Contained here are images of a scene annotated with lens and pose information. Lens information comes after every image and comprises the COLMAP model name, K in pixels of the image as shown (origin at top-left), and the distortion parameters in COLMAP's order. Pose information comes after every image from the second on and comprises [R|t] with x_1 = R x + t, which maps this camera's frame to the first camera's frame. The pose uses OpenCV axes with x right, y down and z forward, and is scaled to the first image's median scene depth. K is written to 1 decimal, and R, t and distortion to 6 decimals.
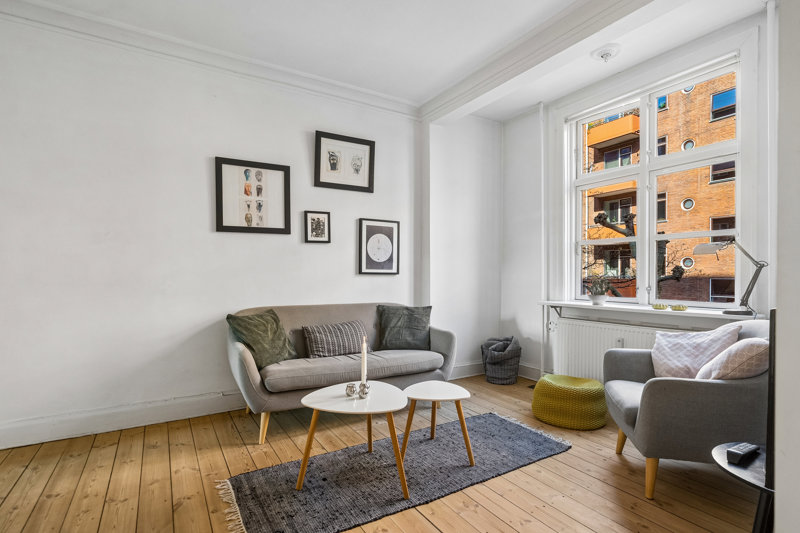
lens RADIAL K [[397.9, 0, 400.7], [0, 397.9, 272.8], [0, 0, 1]] dist [0.000948, 0.000089]
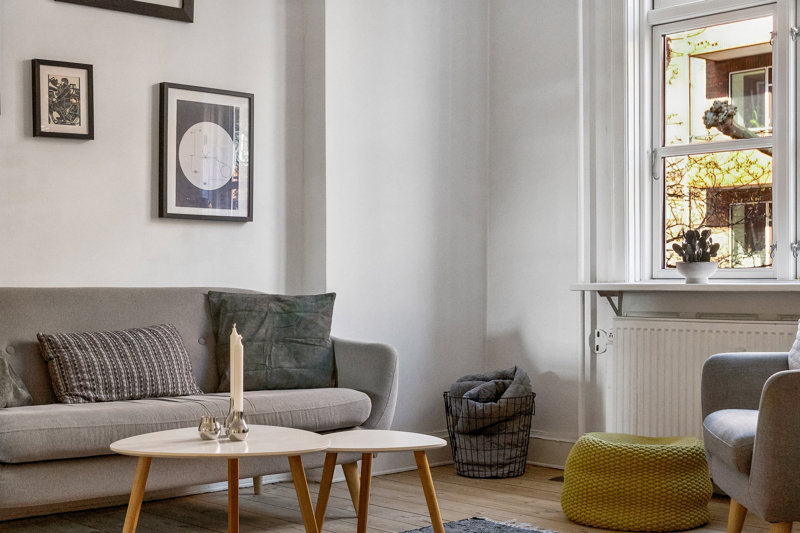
lens RADIAL K [[1200.7, 0, 400.0], [0, 1200.7, 266.5], [0, 0, 1]] dist [0.000171, 0.031851]
pose [[0.980074, -0.001218, 0.198631, -0.108382], [0.002594, 0.999974, -0.006668, 0.063293], [-0.198618, 0.007051, 0.980052, -0.272930]]
